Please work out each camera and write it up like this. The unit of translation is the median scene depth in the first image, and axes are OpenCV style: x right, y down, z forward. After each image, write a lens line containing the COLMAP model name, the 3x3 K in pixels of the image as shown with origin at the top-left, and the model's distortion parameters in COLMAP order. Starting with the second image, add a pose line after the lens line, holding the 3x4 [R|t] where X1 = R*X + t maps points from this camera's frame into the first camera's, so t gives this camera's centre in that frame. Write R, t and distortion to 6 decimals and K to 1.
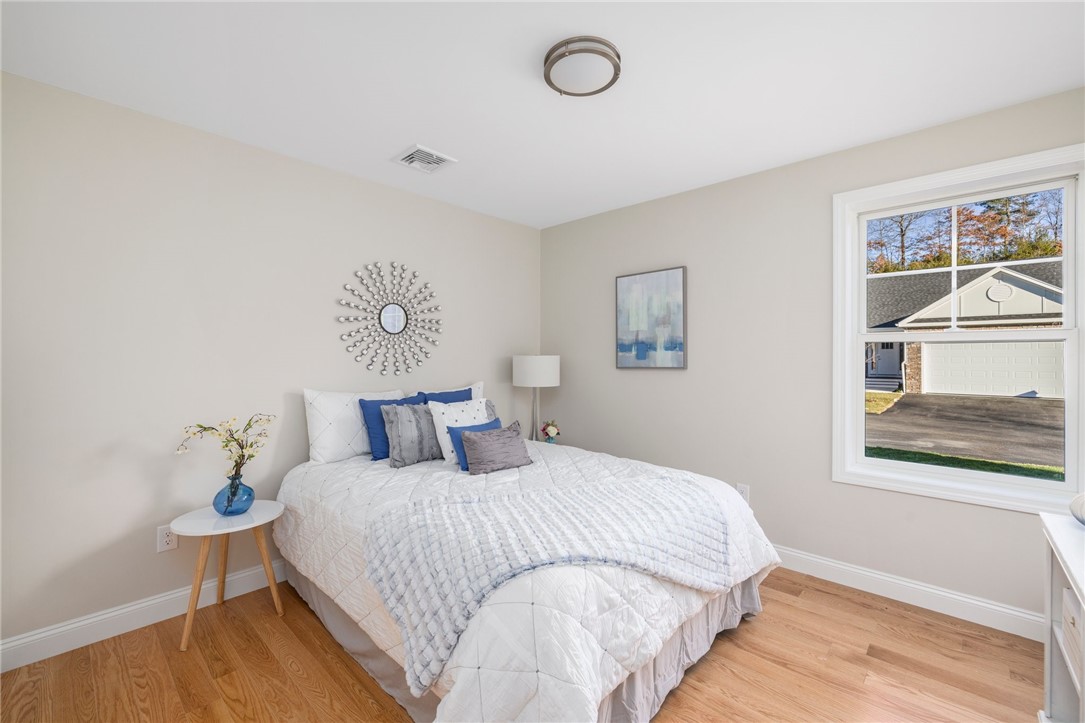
lens RADIAL K [[468.8, 0, 536.6], [0, 468.8, 353.2], [0, 0, 1]] dist [0.001412, 0.000233]
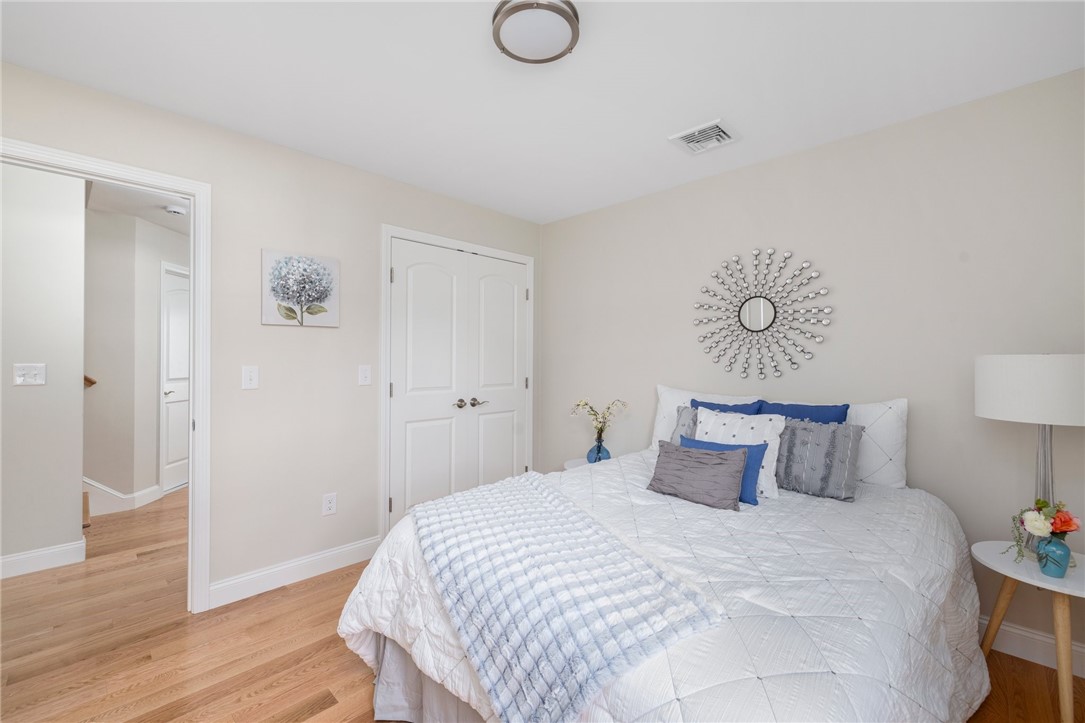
lens RADIAL K [[468.8, 0, 536.6], [0, 468.8, 353.2], [0, 0, 1]] dist [0.001412, 0.000233]
pose [[-0.051696, -0.009359, -0.998619, 0.606109], [0.009435, 0.999907, -0.009859, 0.004173], [0.998618, -0.009932, -0.051603, 0.646191]]
